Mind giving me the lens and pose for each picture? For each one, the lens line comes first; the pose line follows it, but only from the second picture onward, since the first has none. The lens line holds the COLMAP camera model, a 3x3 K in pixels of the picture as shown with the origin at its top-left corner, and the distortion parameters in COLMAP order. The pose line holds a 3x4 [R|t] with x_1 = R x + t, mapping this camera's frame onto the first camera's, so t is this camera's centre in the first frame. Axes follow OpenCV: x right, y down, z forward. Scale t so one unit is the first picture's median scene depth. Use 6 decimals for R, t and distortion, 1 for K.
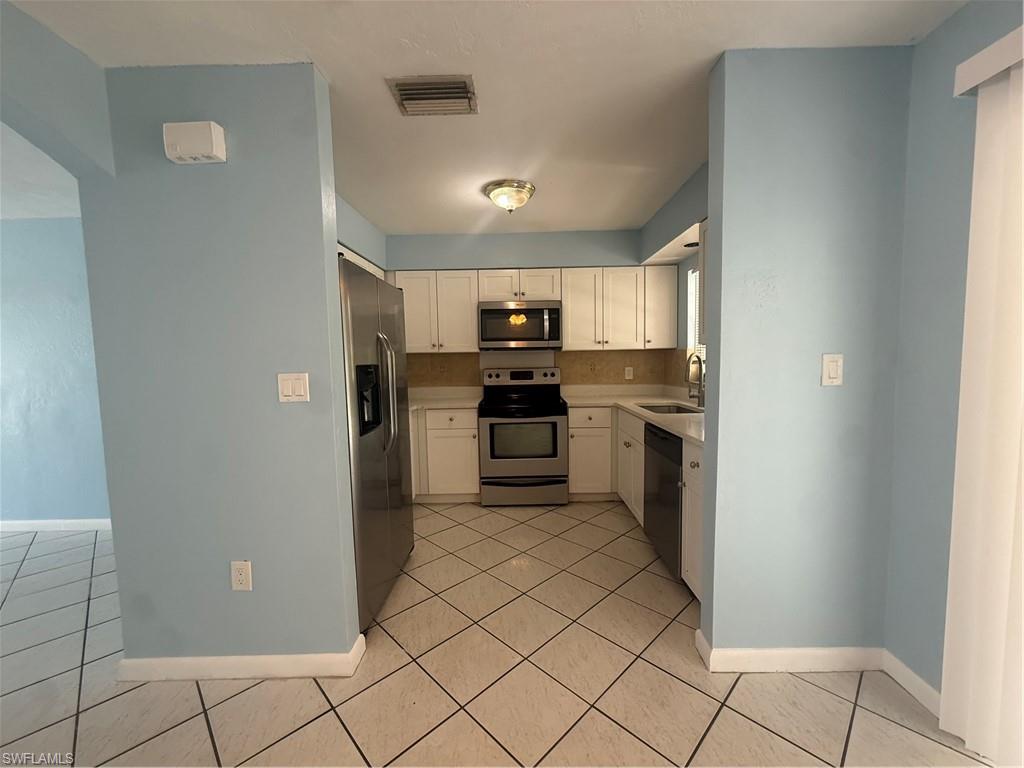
lens RADIAL K [[409.1, 0, 513.2], [0, 409.1, 392.1], [0, 0, 1]] dist [0.000135, 0.000201]
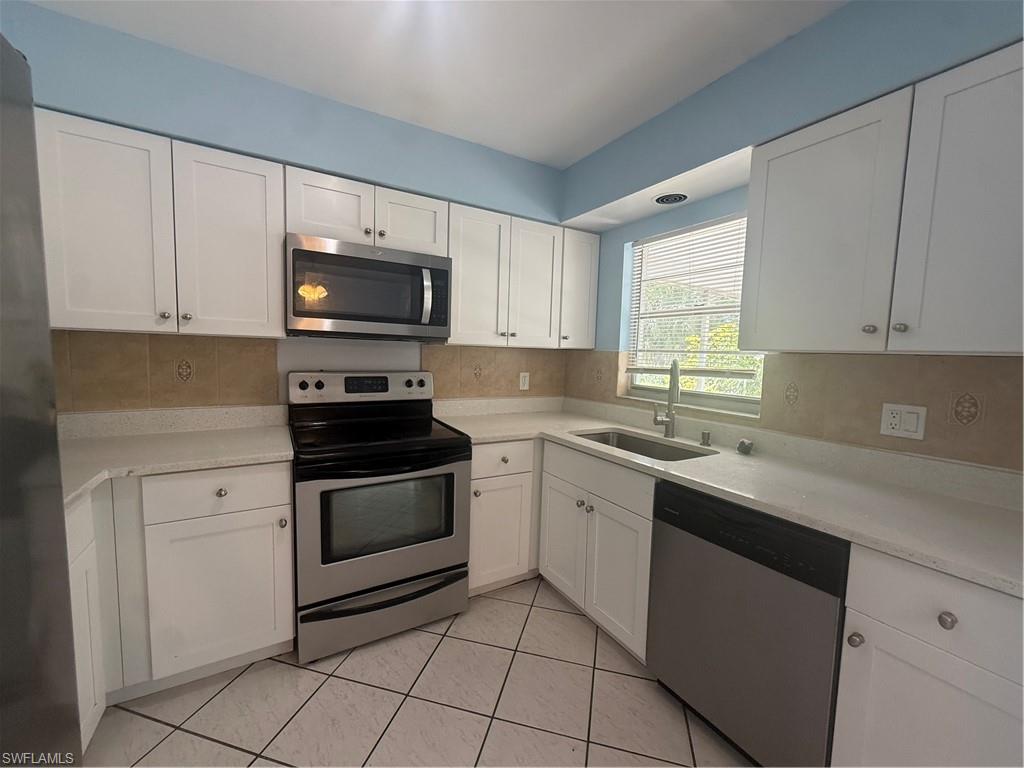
lens RADIAL K [[409.1, 0, 511.4], [0, 409.1, 387.6], [0, 0, 1]] dist [0.000135, 0.000201]
pose [[0.855124, -0.001398, 0.518421, -0.108877], [-0.002523, 0.999973, 0.006858, -0.044426], [-0.518417, -0.007172, 0.855098, 0.460539]]
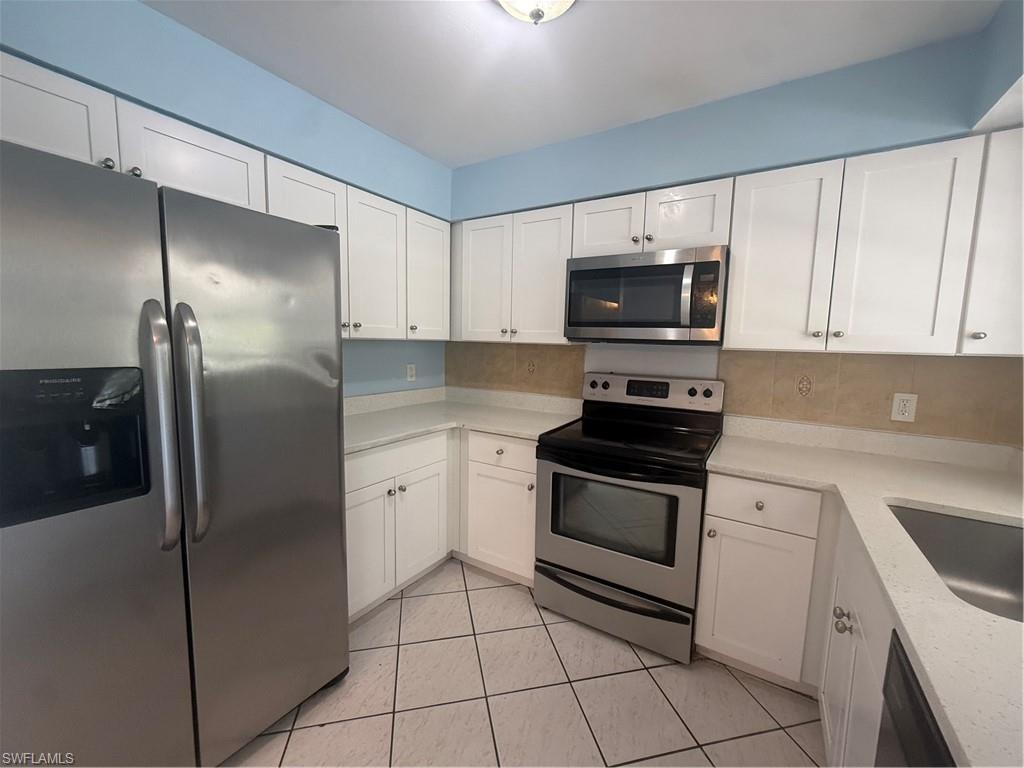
lens RADIAL K [[409.1, 0, 515.9], [0, 409.1, 387.0], [0, 0, 1]] dist [0.000135, 0.000201]
pose [[0.852105, 0.096607, -0.514377, 0.170417], [-0.084822, 0.995314, 0.046419, -0.058992], [0.516451, 0.004076, 0.856307, 0.462610]]
